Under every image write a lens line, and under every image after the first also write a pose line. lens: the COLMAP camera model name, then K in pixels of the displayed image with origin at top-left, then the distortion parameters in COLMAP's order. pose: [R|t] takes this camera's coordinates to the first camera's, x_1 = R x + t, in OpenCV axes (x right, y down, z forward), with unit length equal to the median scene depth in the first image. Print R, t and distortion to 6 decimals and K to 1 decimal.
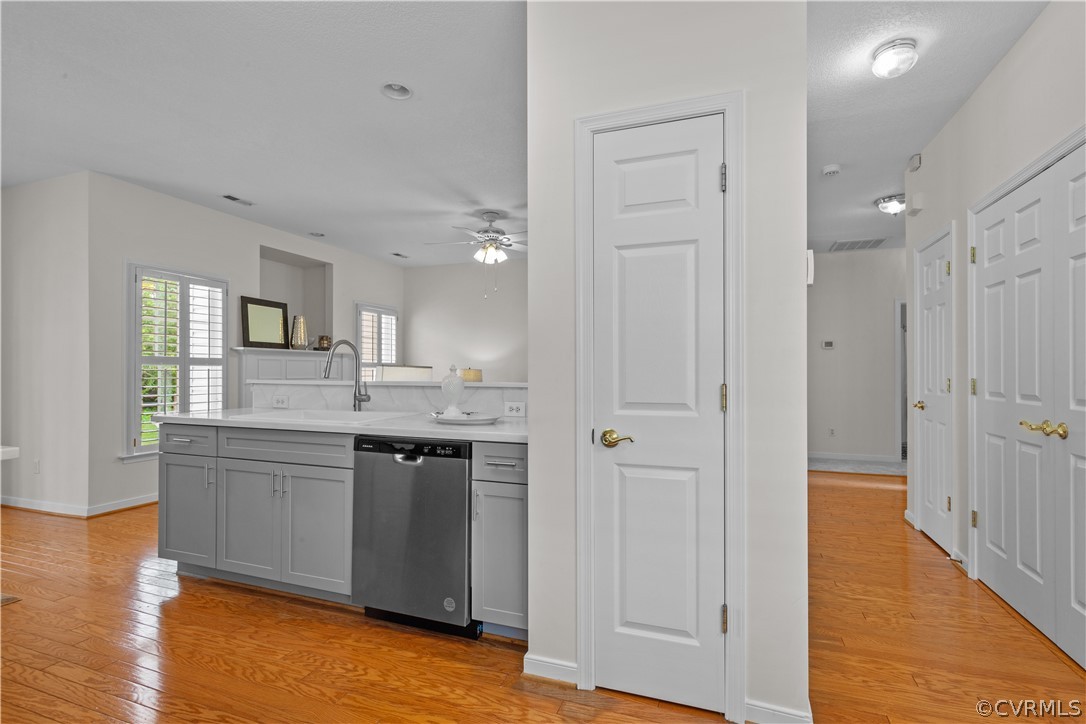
lens RADIAL K [[514.1, 0, 547.6], [0, 514.1, 358.9], [0, 0, 1]] dist [-0.001322, 0.000374]
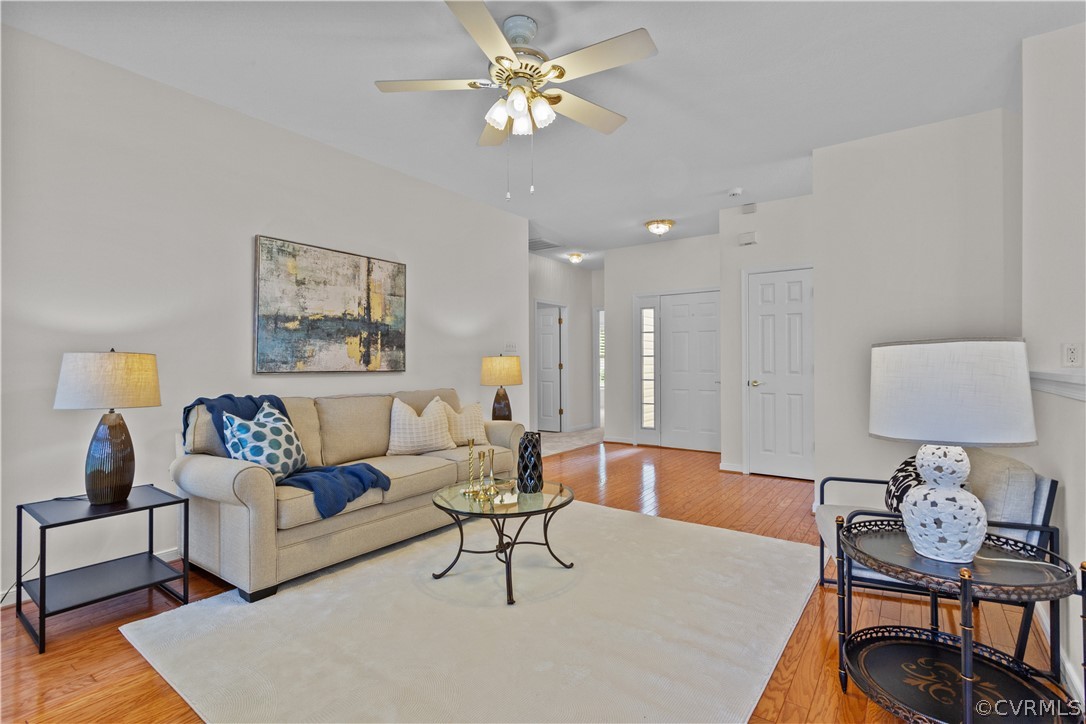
lens RADIAL K [[508.5, 0, 553.2], [0, 508.5, 358.3], [0, 0, 1]] dist [-0.009370, -0.000264]
pose [[0.259588, 0.004979, 0.965707, -0.543780], [-0.016995, 0.999855, -0.000587, 0.024377], [-0.965570, -0.016260, 0.259635, 0.830540]]
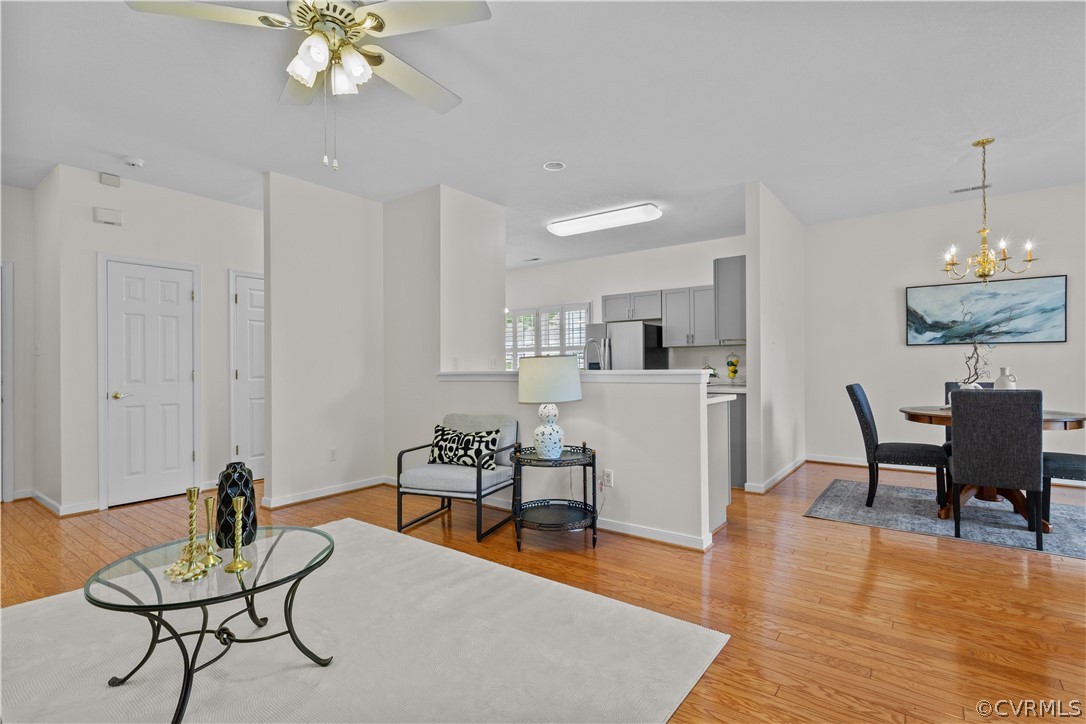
lens RADIAL K [[514.8, 0, 543.0], [0, 514.8, 362.0], [0, 0, 1]] dist [0.005095, 0.001076]
pose [[-0.958112, 0.007408, 0.286299, -0.371440], [0.000778, 0.999729, -0.023263, 0.032278], [-0.286393, -0.022066, -0.957858, 1.310716]]
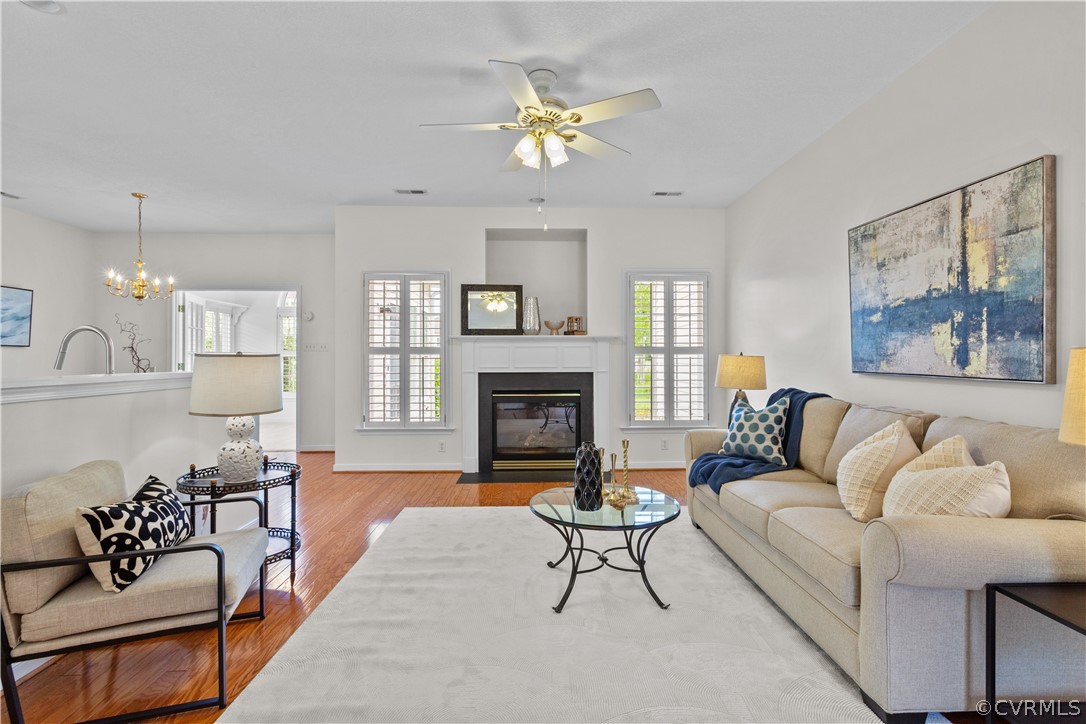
lens RADIAL K [[514.1, 0, 547.6], [0, 514.1, 358.9], [0, 0, 1]] dist [-0.001322, 0.000374]
pose [[0.378569, -0.001345, -0.925572, 0.400559], [0.023290, 0.999696, 0.008073, 0.019059], [0.925280, -0.024613, 0.378486, 0.775201]]
